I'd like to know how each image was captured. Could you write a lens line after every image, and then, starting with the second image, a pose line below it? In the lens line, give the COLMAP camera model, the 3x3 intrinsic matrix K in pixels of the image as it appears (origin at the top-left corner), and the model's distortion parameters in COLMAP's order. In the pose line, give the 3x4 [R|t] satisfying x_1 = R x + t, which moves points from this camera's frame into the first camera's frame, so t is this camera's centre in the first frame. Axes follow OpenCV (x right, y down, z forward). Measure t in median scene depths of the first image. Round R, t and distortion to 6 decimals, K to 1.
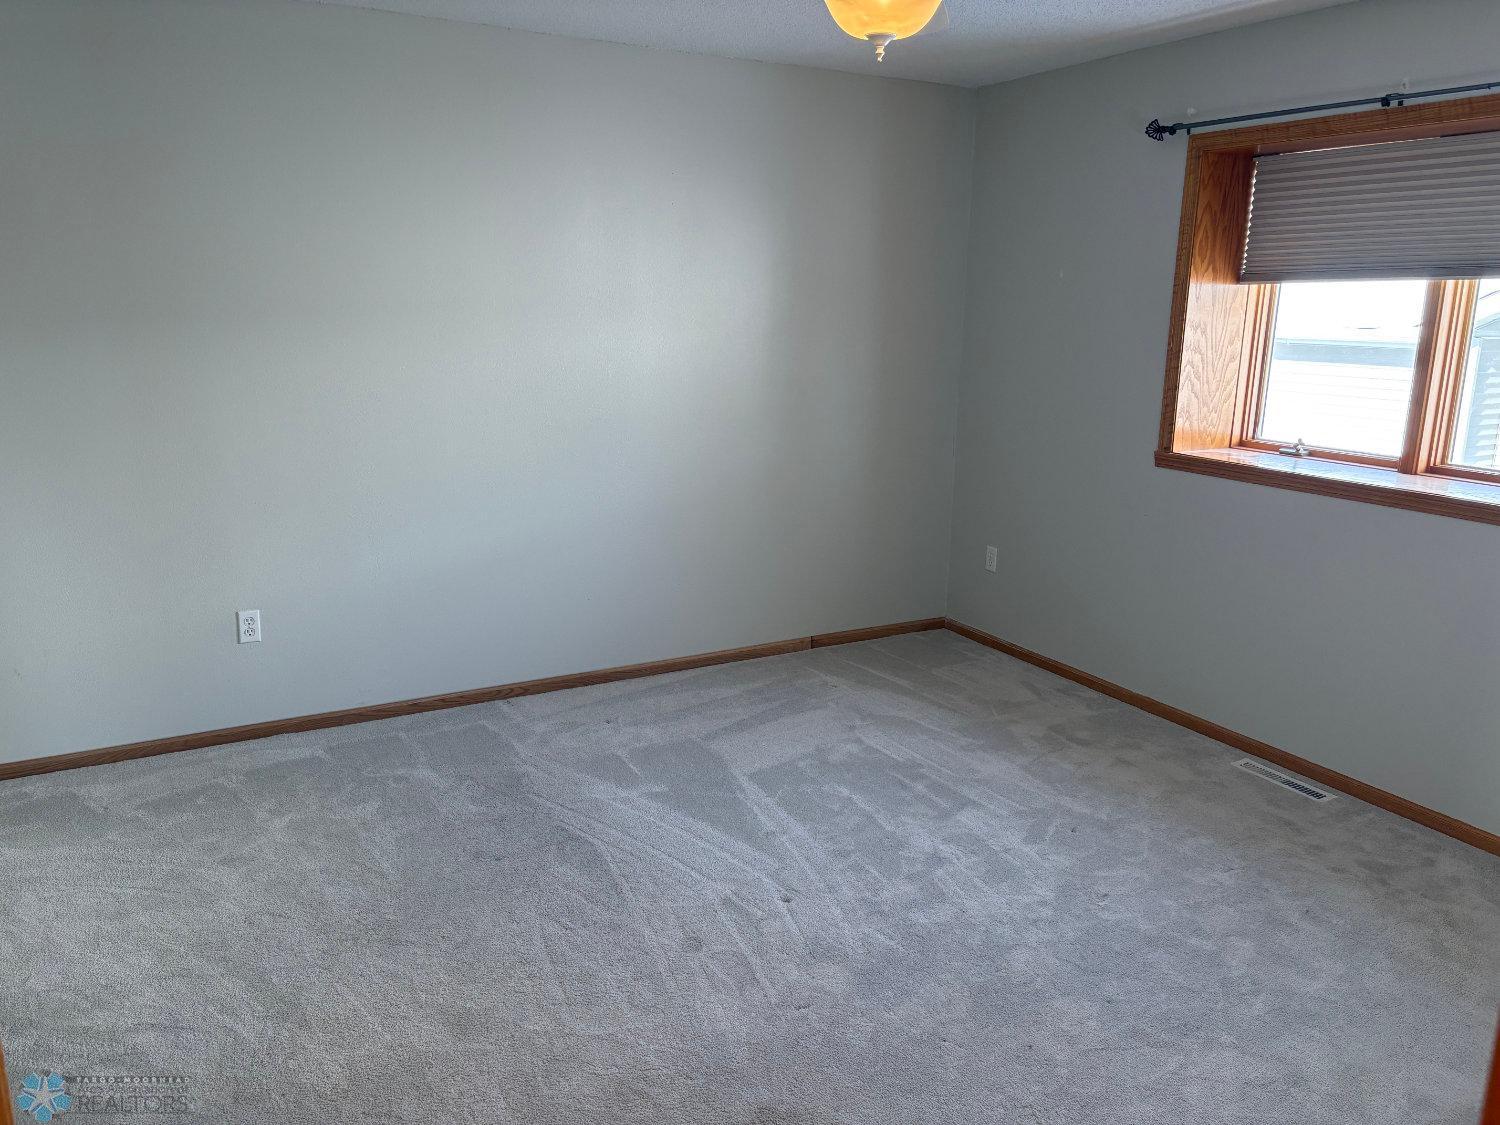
lens RADIAL K [[1111.0, 0, 753.8], [0, 1111.0, 561.8], [0, 0, 1]] dist [0.016083, -0.009121]
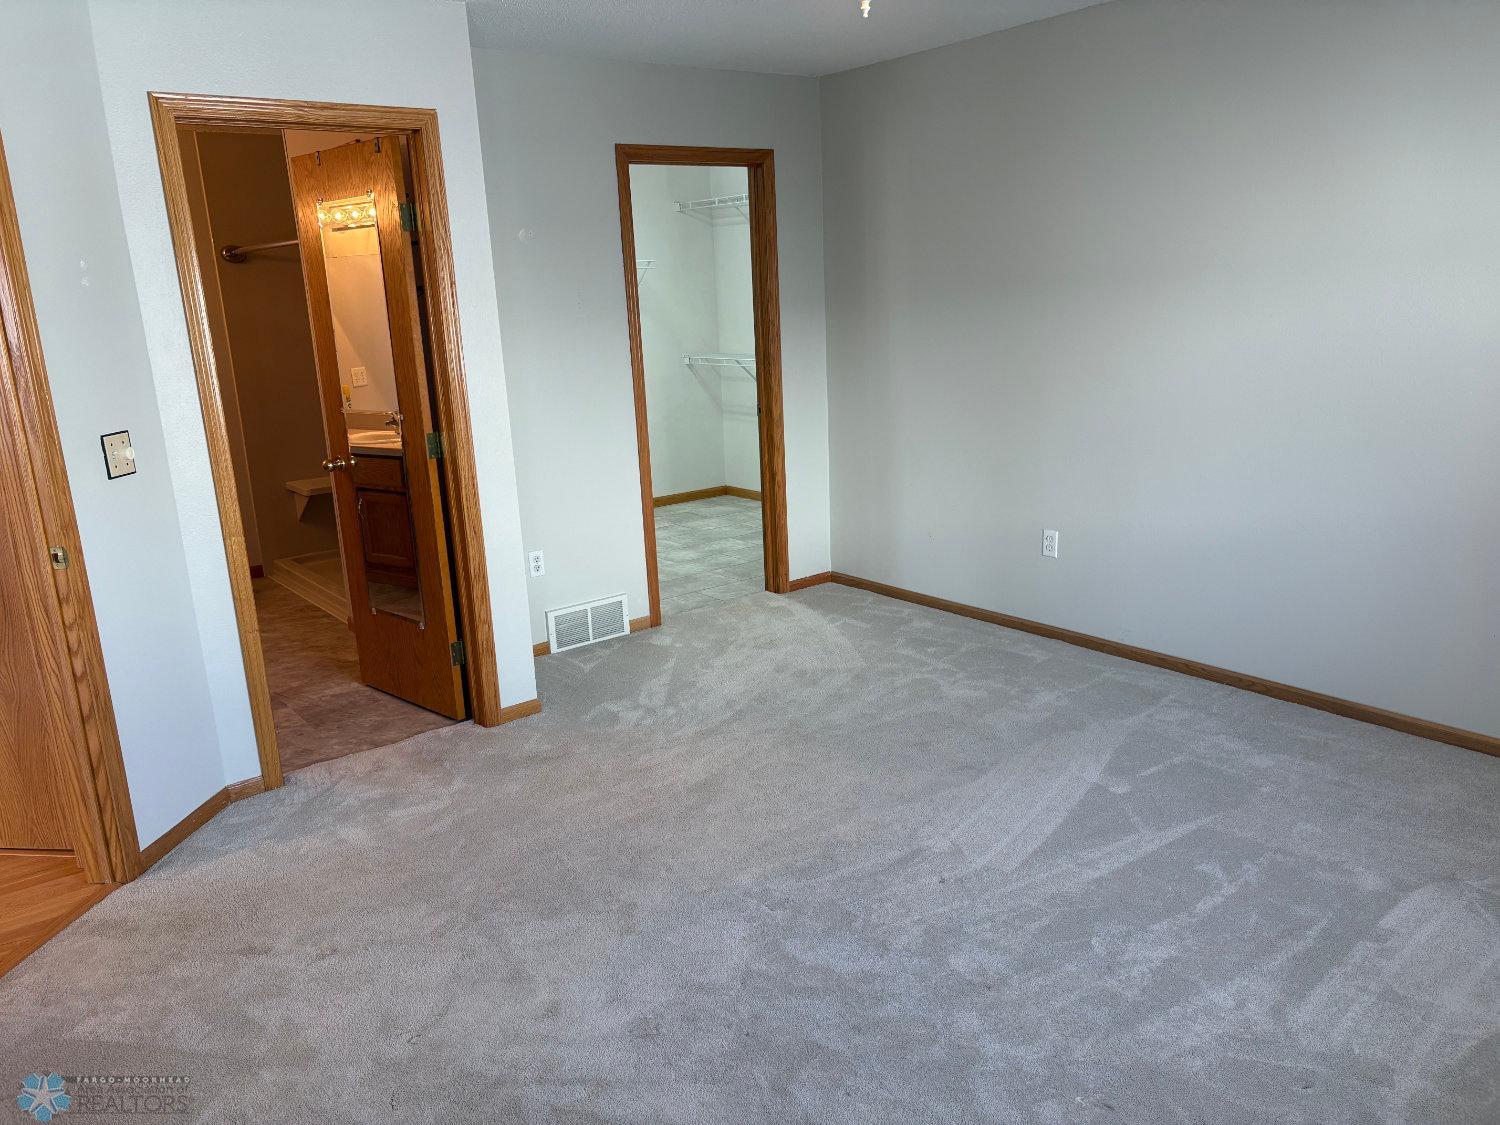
lens RADIAL K [[1111.0, 0, 753.2], [0, 1111.0, 562.9], [0, 0, 1]] dist [0.016083, -0.009121]
pose [[0.155890, 0.216997, -0.963645, 0.676508], [-0.183462, 0.964957, 0.187614, -0.090494], [0.970588, 0.147545, 0.190237, 0.466558]]
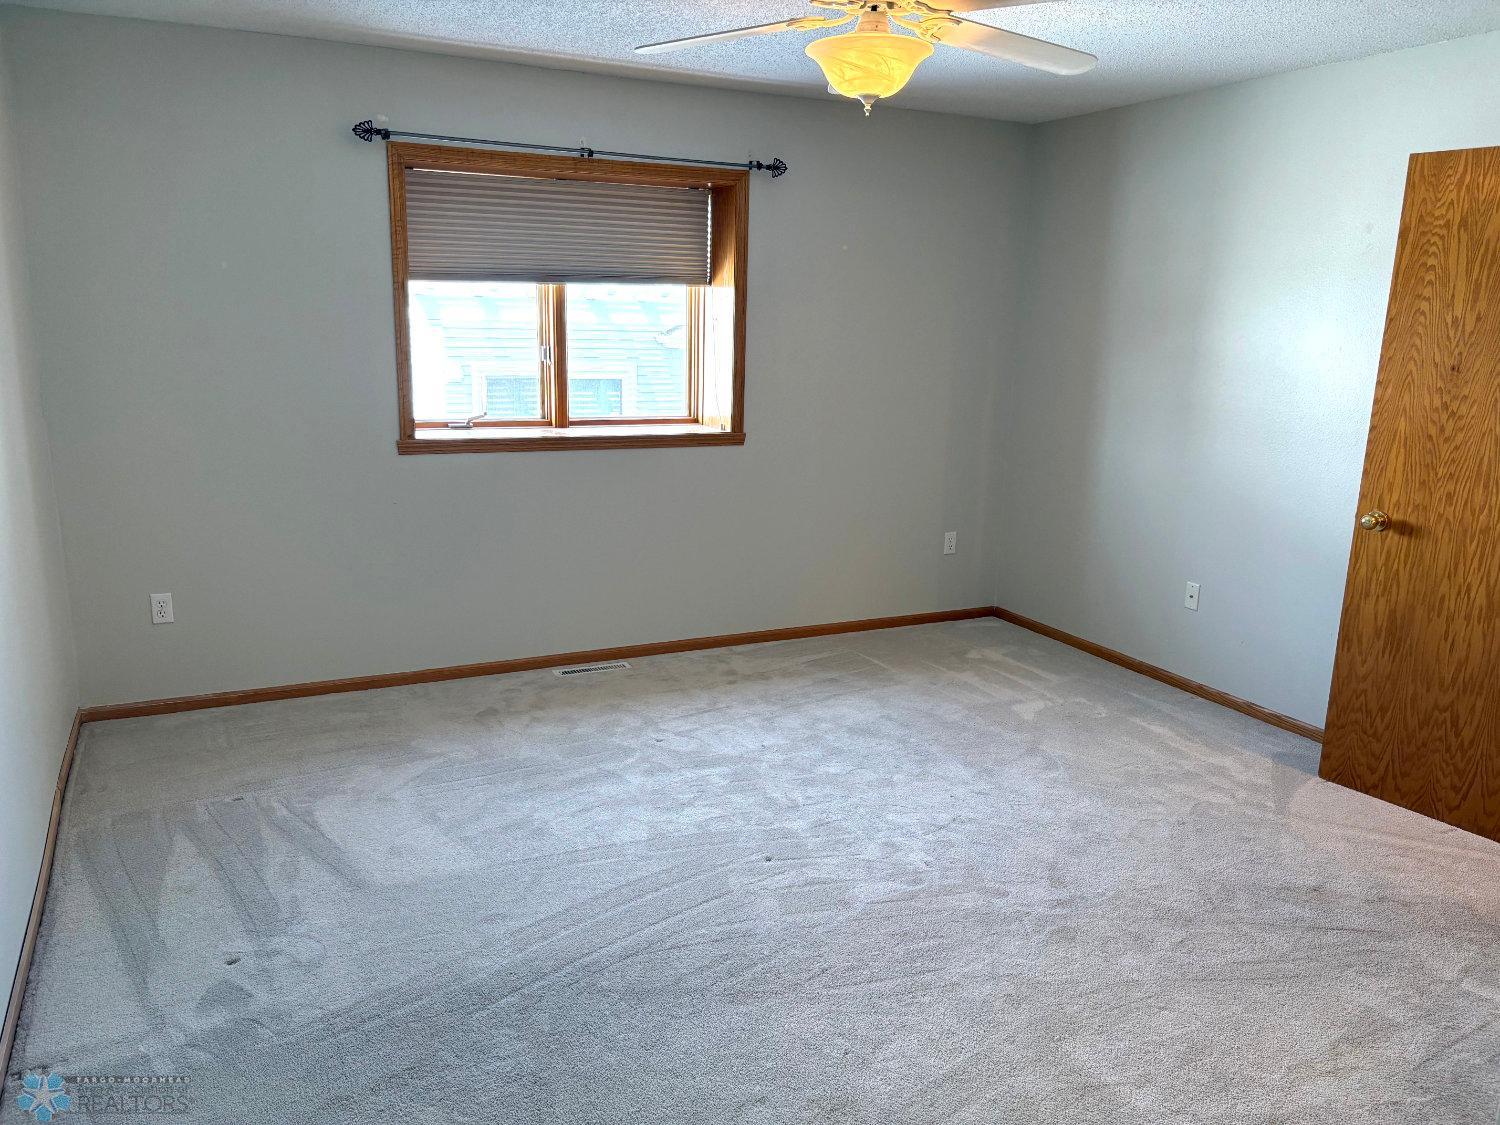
lens RADIAL K [[1111.0, 0, 751.6], [0, 1111.0, 566.3], [0, 0, 1]] dist [0.016083, -0.009121]
pose [[0.072098, -0.236703, 0.968903, -0.725603], [0.216489, 0.951986, 0.216461, -0.156097], [-0.973619, 0.194150, 0.119880, 0.630193]]
